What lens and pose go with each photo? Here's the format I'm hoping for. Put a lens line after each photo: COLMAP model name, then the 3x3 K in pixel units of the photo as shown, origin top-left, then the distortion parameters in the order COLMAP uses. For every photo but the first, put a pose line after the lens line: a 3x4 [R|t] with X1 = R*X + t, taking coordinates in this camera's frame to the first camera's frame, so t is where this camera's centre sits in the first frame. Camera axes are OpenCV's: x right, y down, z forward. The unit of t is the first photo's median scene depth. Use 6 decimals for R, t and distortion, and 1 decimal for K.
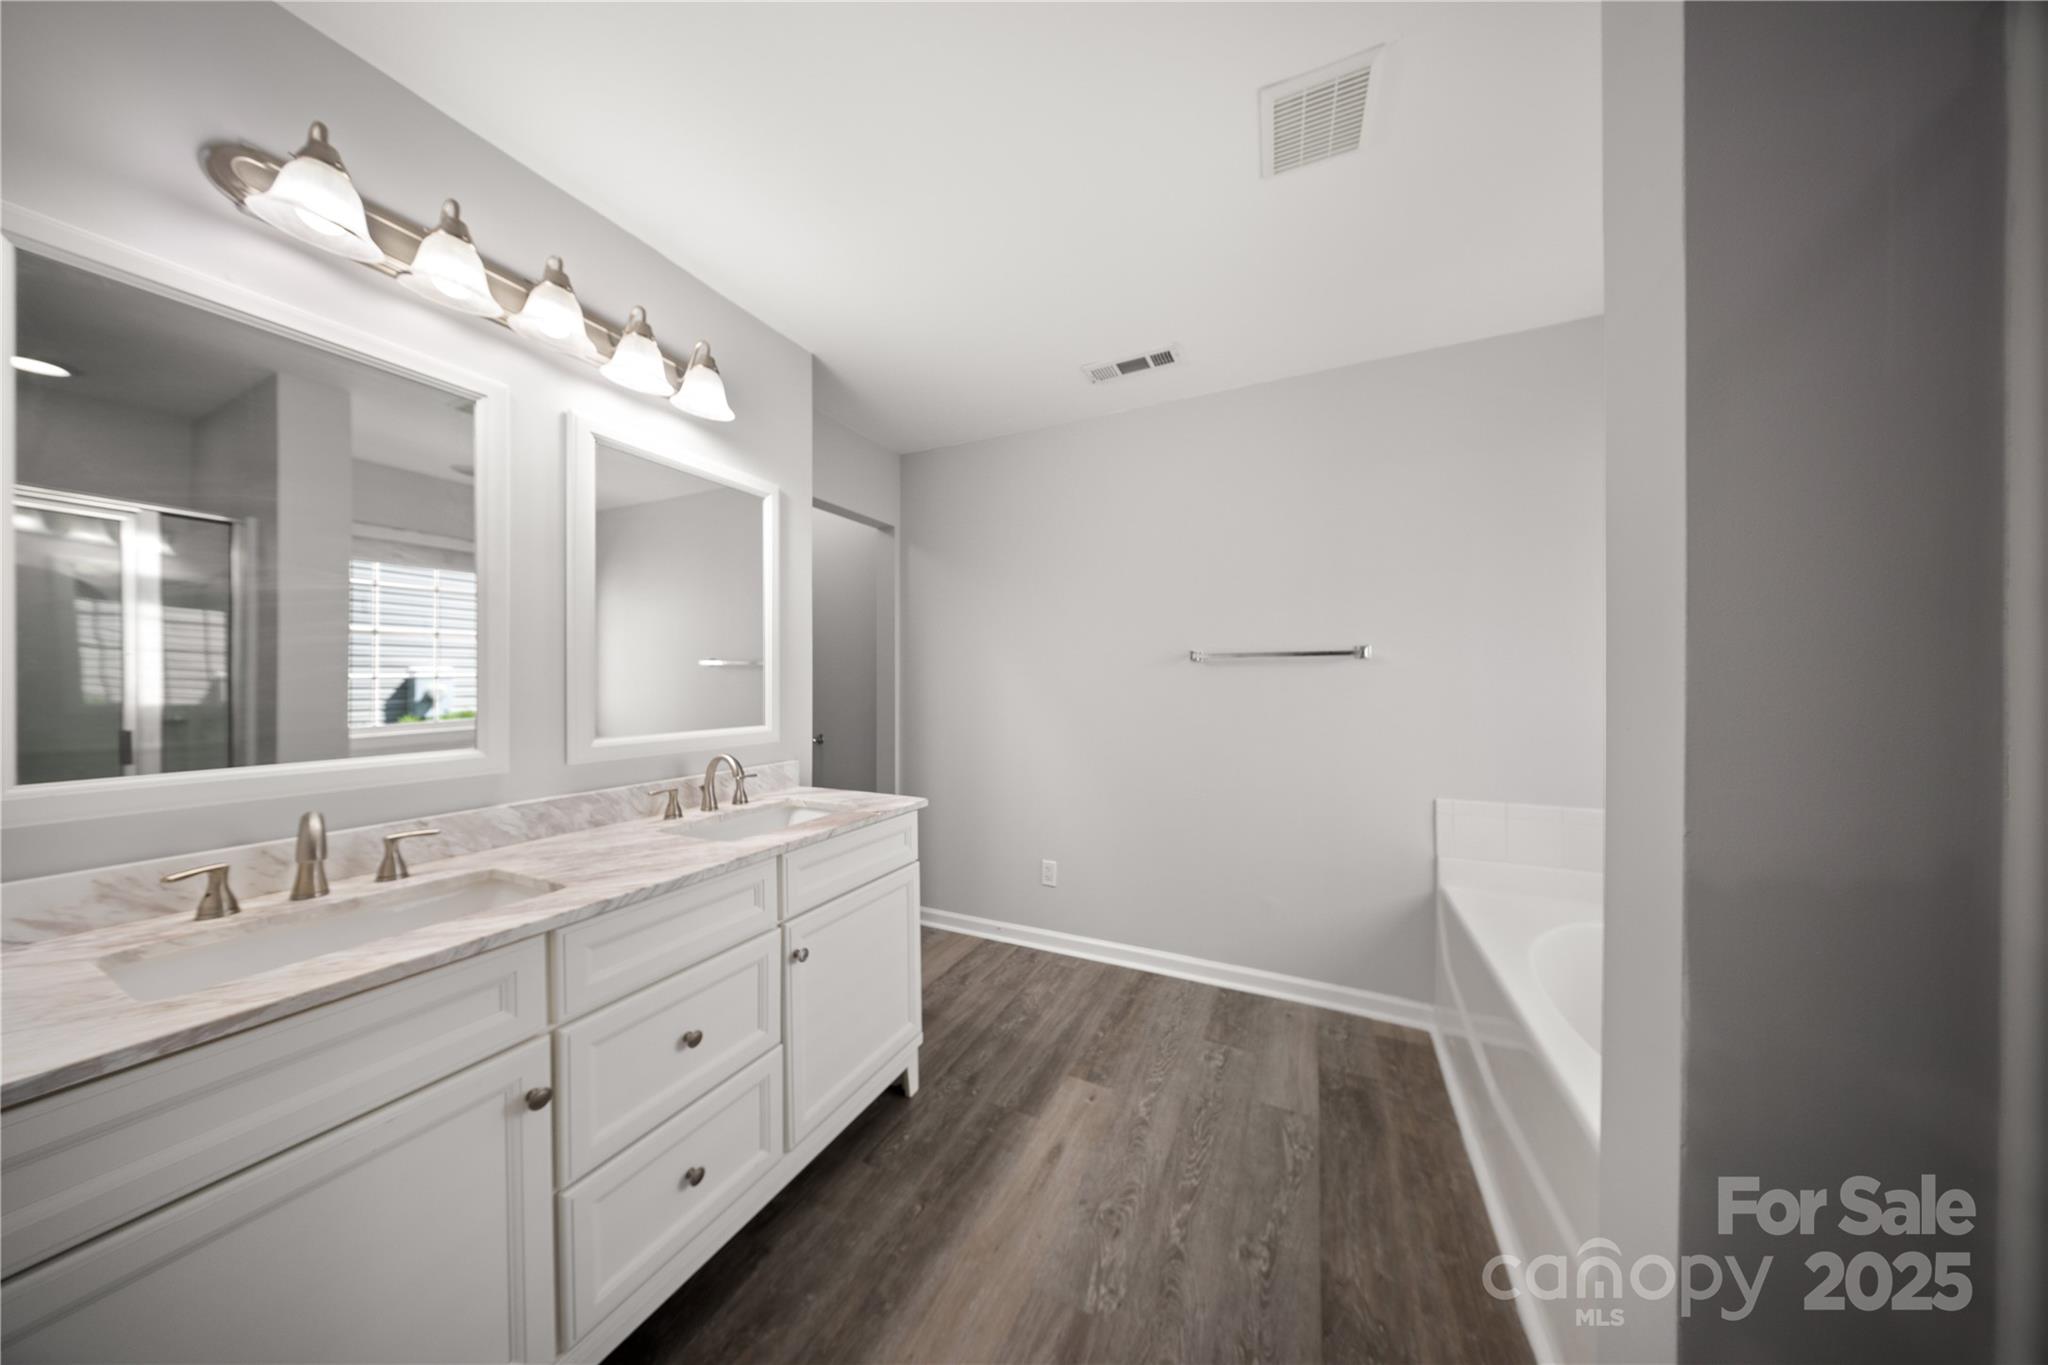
lens RADIAL K [[603.8, 0, 1024.0], [0, 603.8, 682.5], [0, 0, 1]] dist [0.000795, -0.000069]
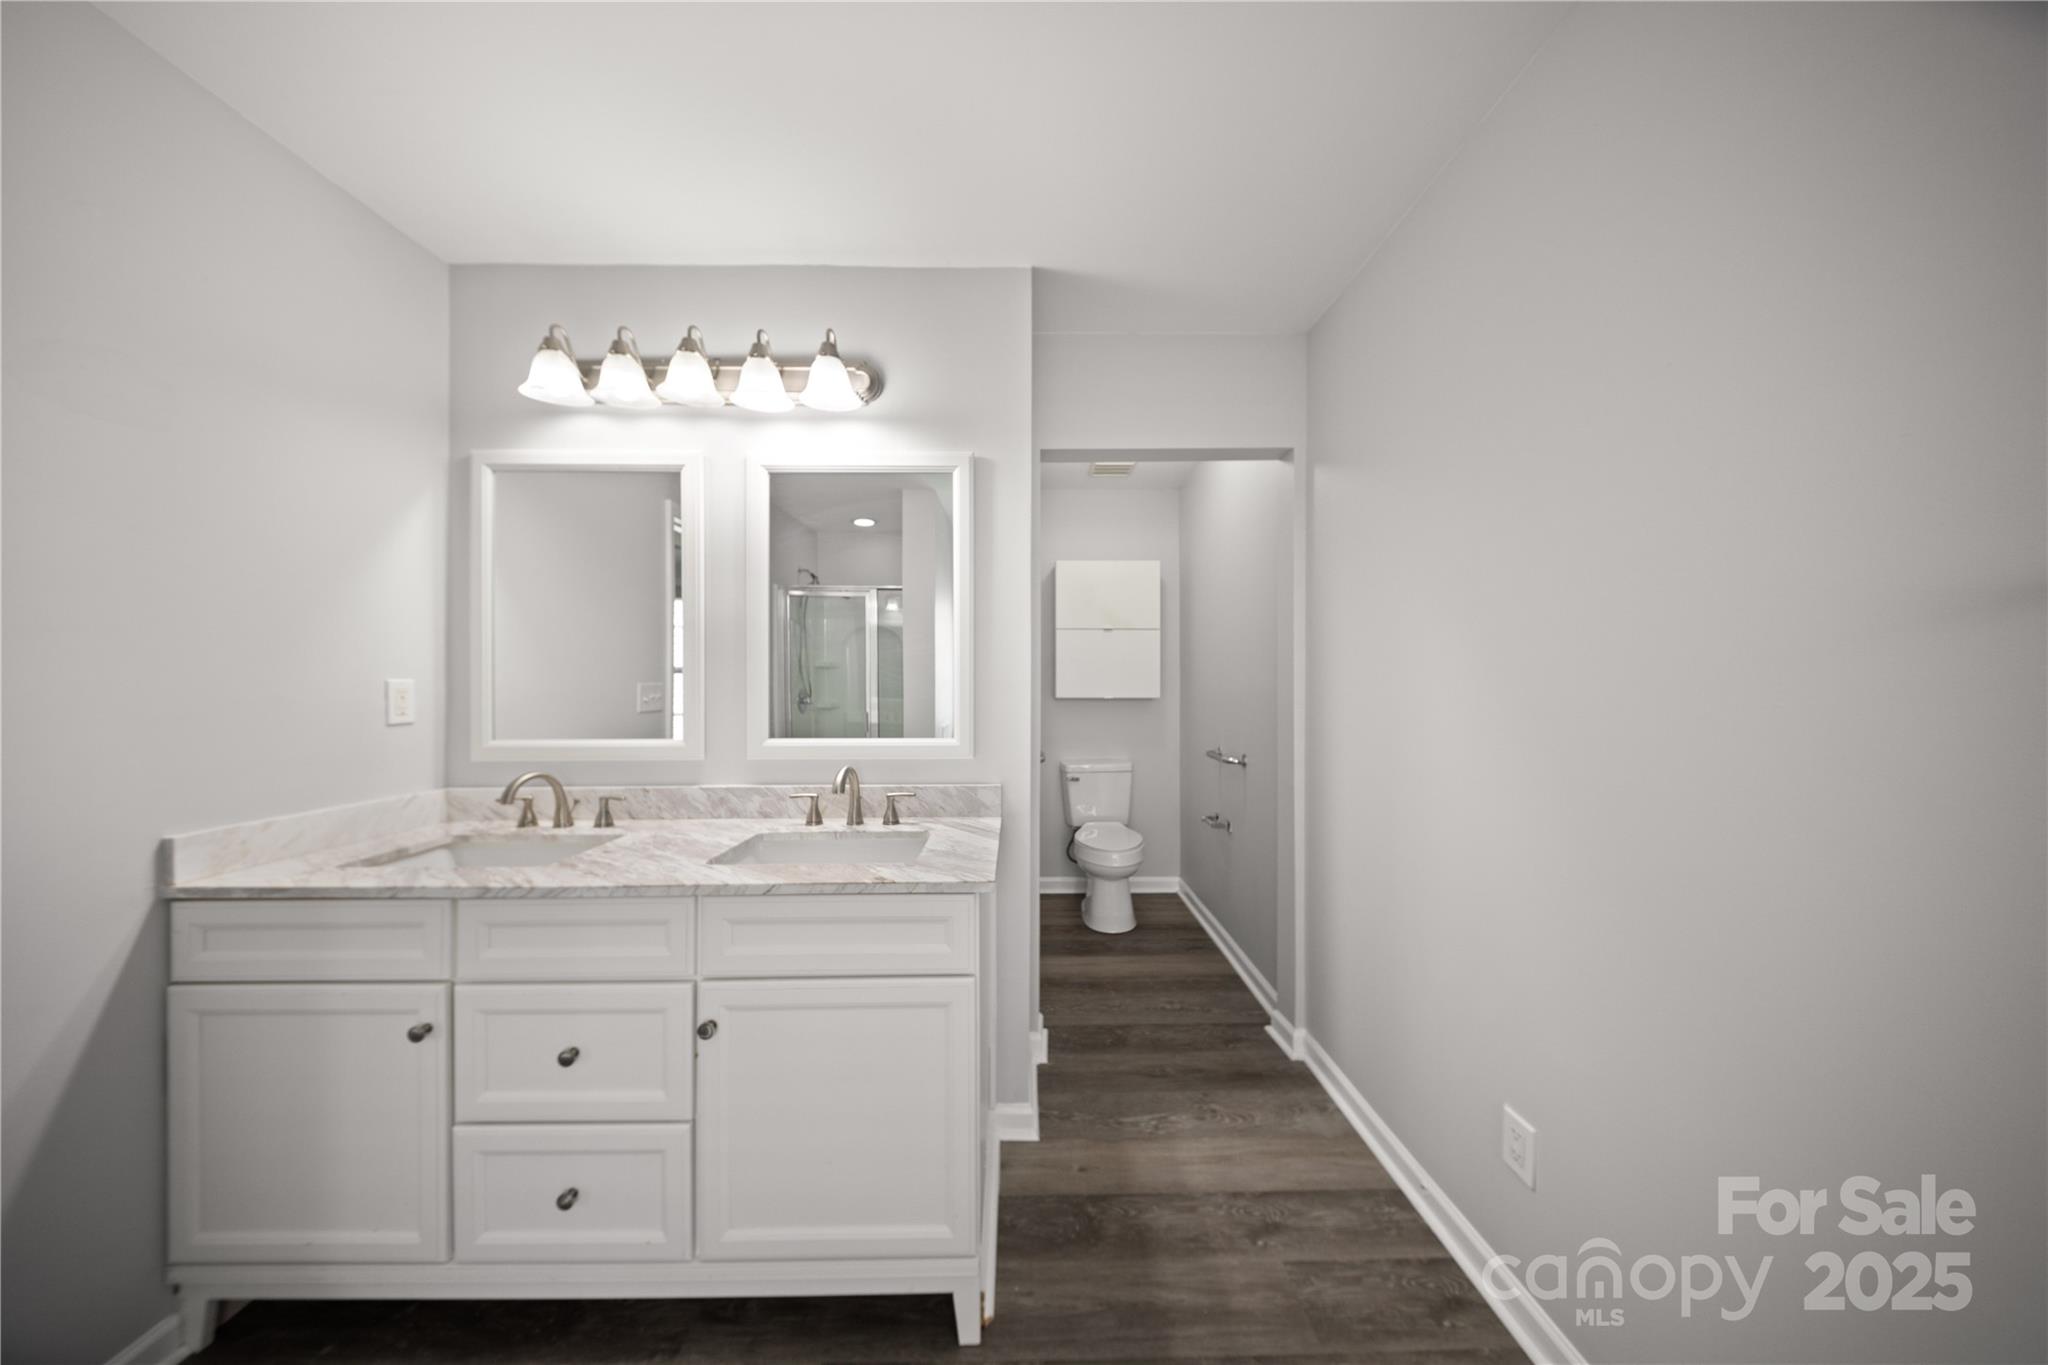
lens RADIAL K [[594.4, 0, 1024.0], [0, 594.4, 682.5], [0, 0, 1]] dist [0.001256, -0.001426]
pose [[0.437120, -0.001339, -0.899402, 0.533673], [0.001344, 0.999999, -0.000836, -0.009564], [0.899402, -0.000843, 0.437121, 1.045453]]
